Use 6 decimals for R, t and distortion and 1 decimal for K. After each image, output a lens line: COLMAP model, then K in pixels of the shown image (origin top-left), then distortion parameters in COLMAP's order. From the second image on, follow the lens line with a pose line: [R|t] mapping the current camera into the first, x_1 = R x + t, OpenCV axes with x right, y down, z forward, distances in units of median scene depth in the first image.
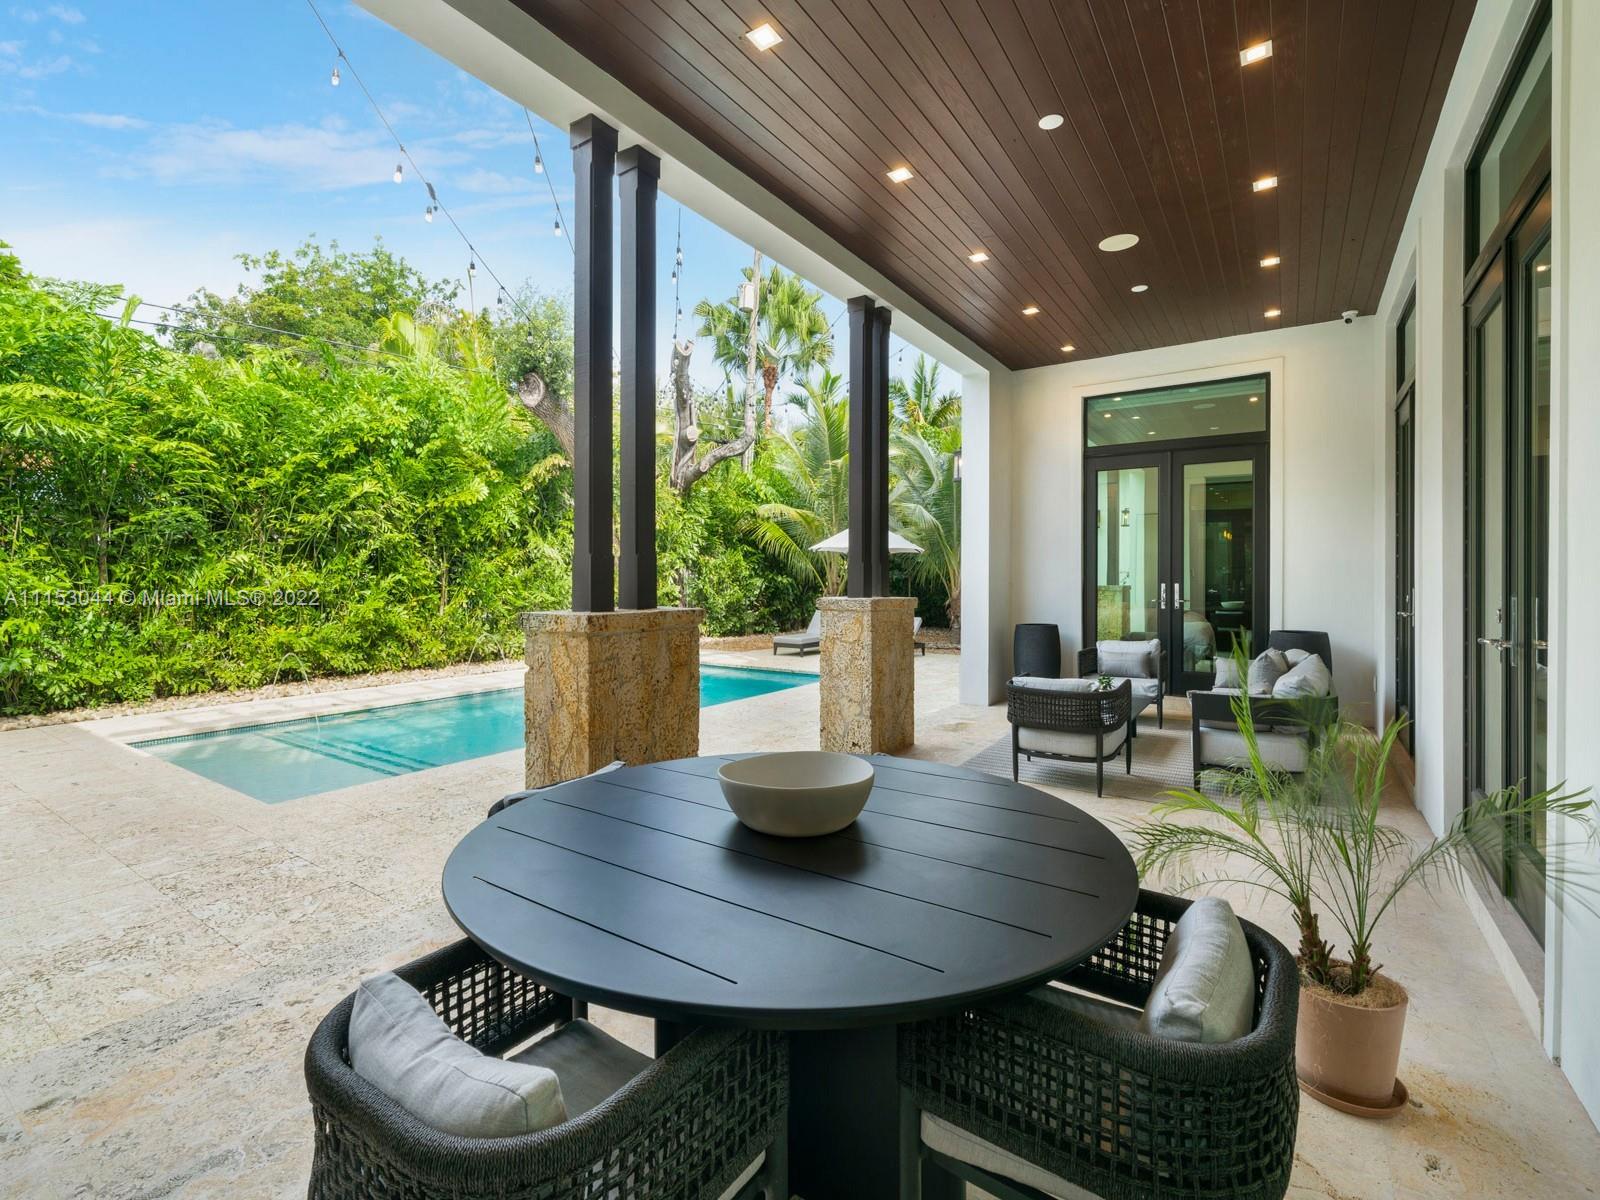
lens RADIAL K [[722.9, 0, 794.3], [0, 722.9, 570.3], [0, 0, 1]] dist [-0.001340, 0.000594]
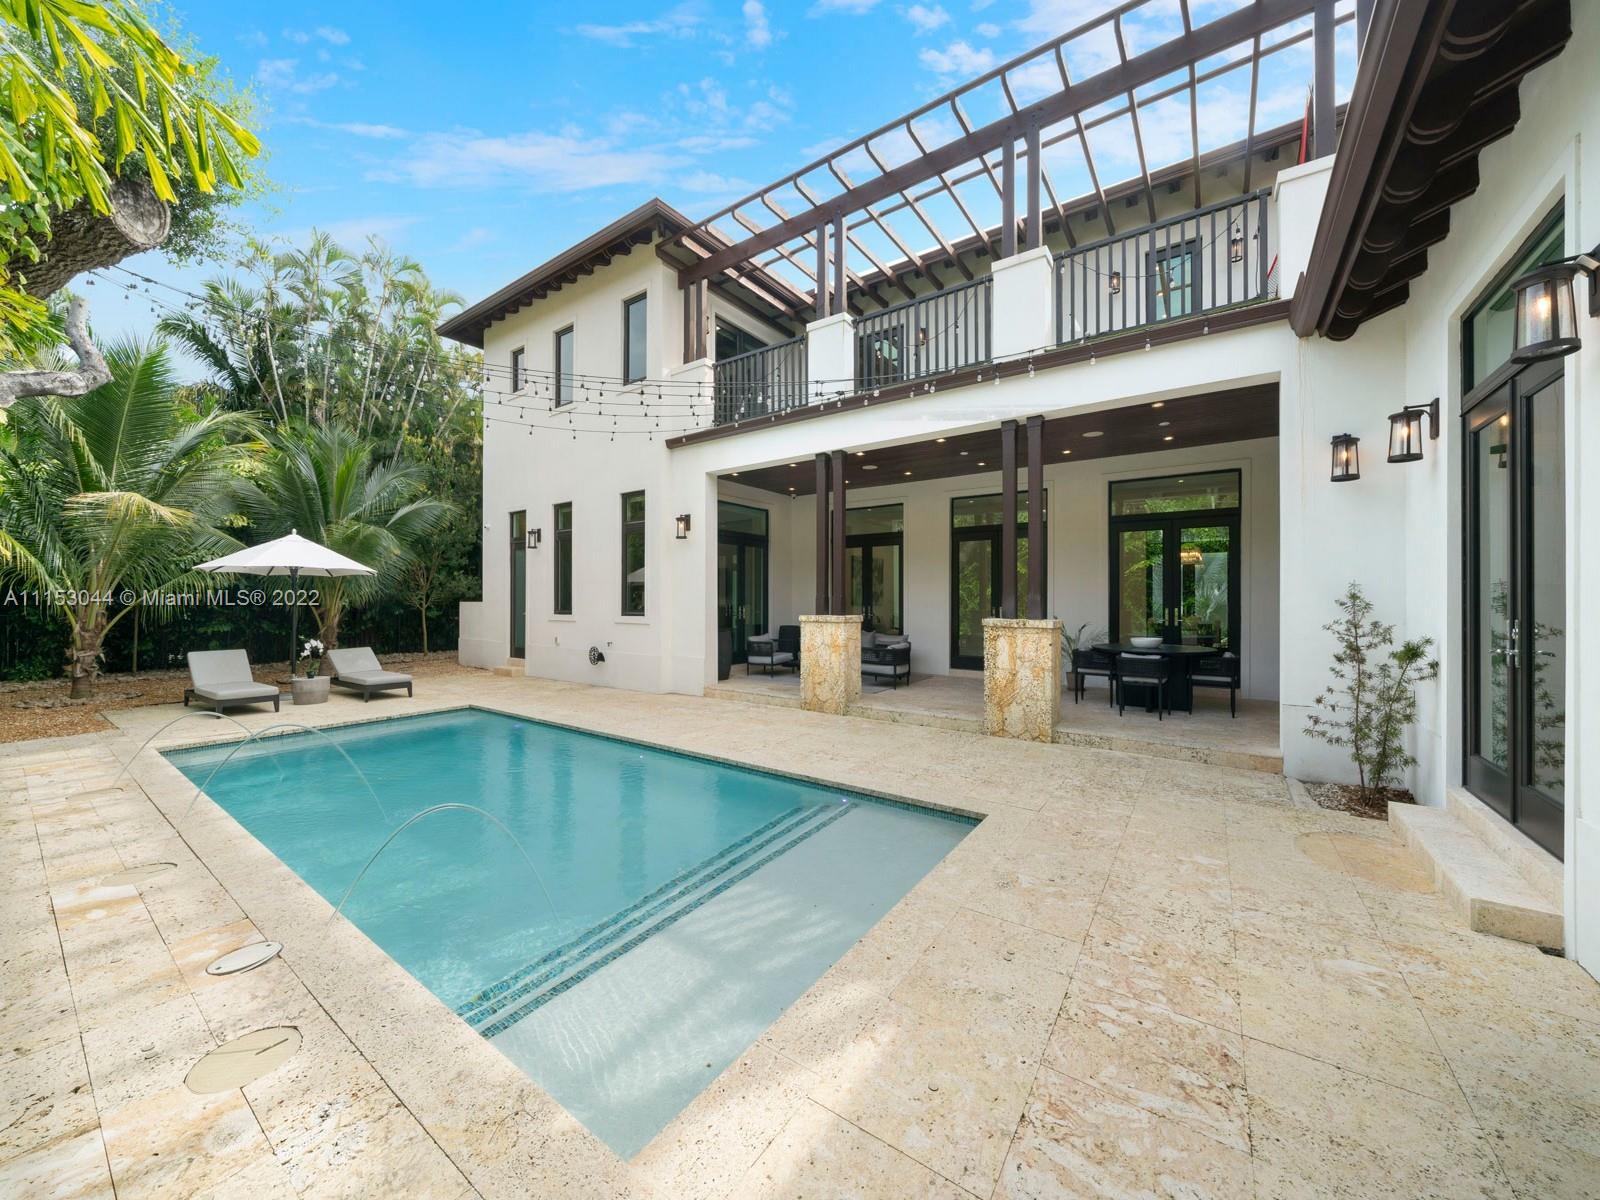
lens RADIAL K [[598.7, 0, 782.6], [0, 598.7, 599.5], [0, 0, 1]] dist [0.000597, -0.000011]
pose [[0.034647, -0.010994, 0.999339, -0.814275], [-0.003575, 0.999932, 0.011124, -0.008310], [-0.999393, -0.003958, 0.034605, 0.633273]]
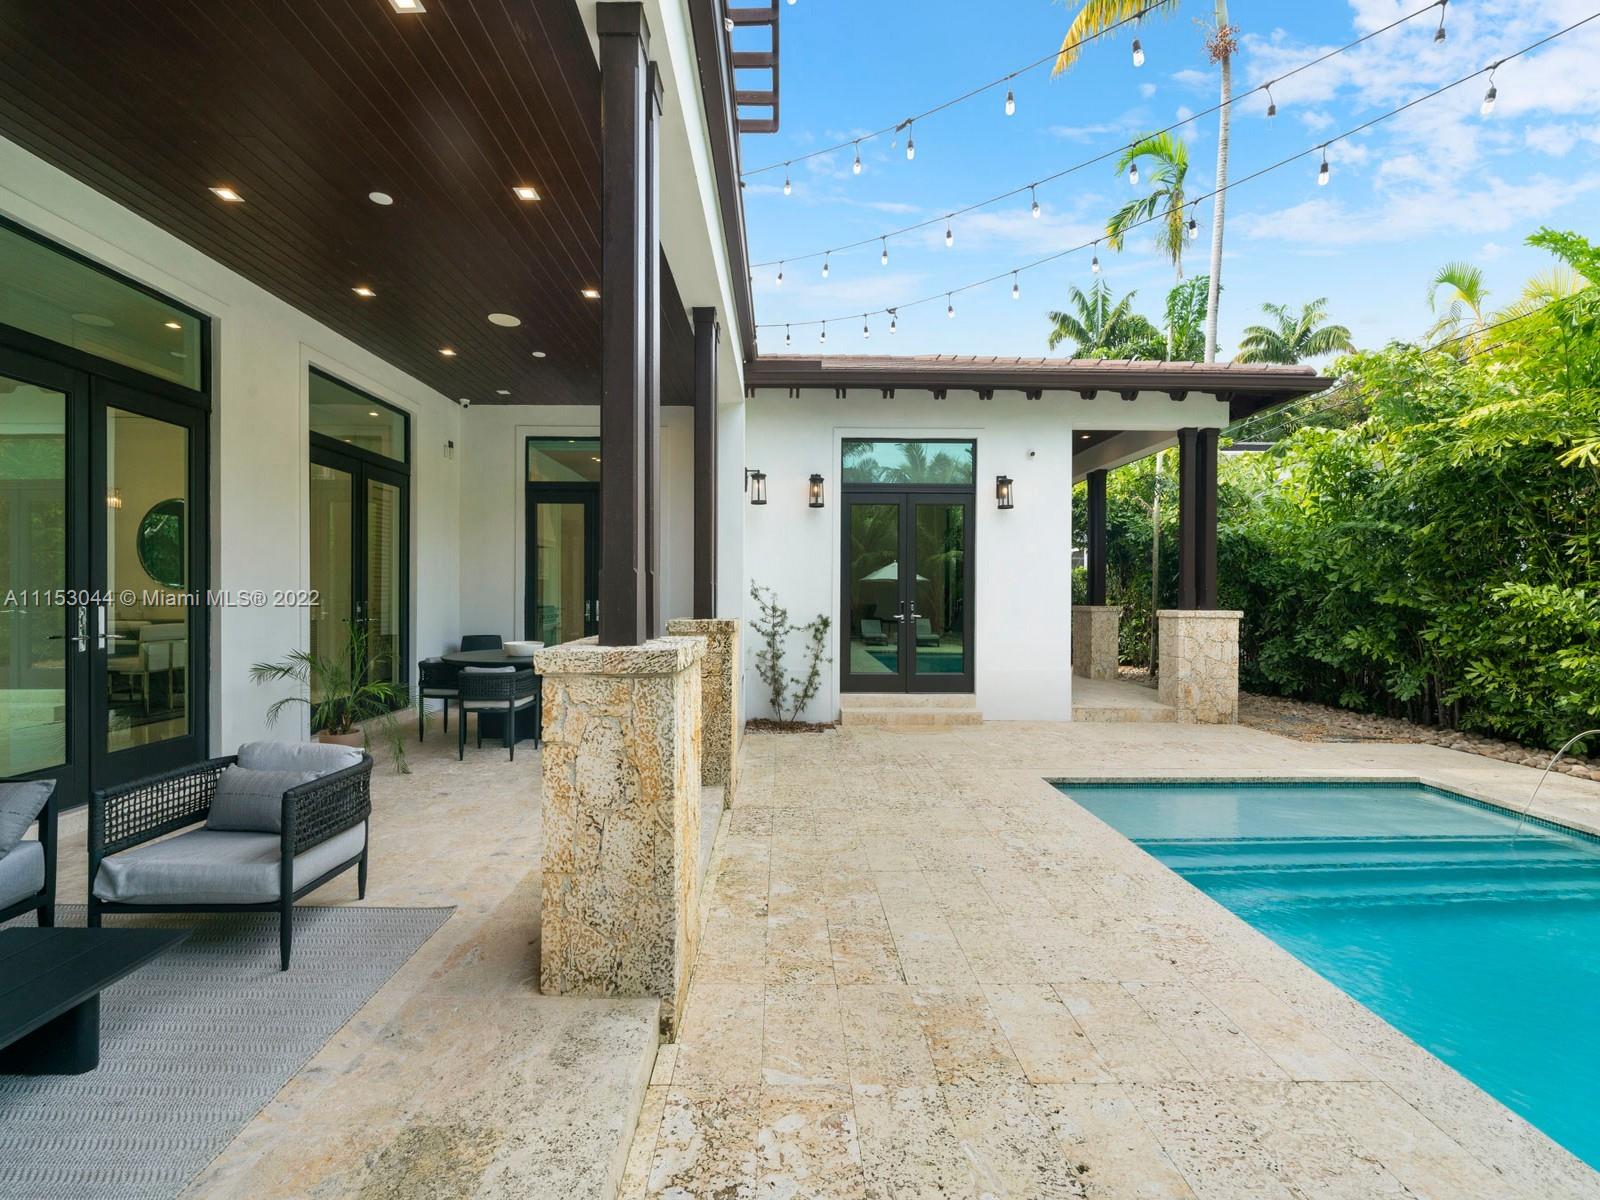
lens RADIAL K [[689.0, 0, 784.6], [0, 689.0, 601.8], [0, 0, 1]] dist [-0.001808, 0.000346]
pose [[-0.822704, -0.004415, -0.568453, 0.165664], [-0.005652, 0.999984, 0.000413, 0.008117], [0.568443, 0.003552, -0.822715, 0.856386]]
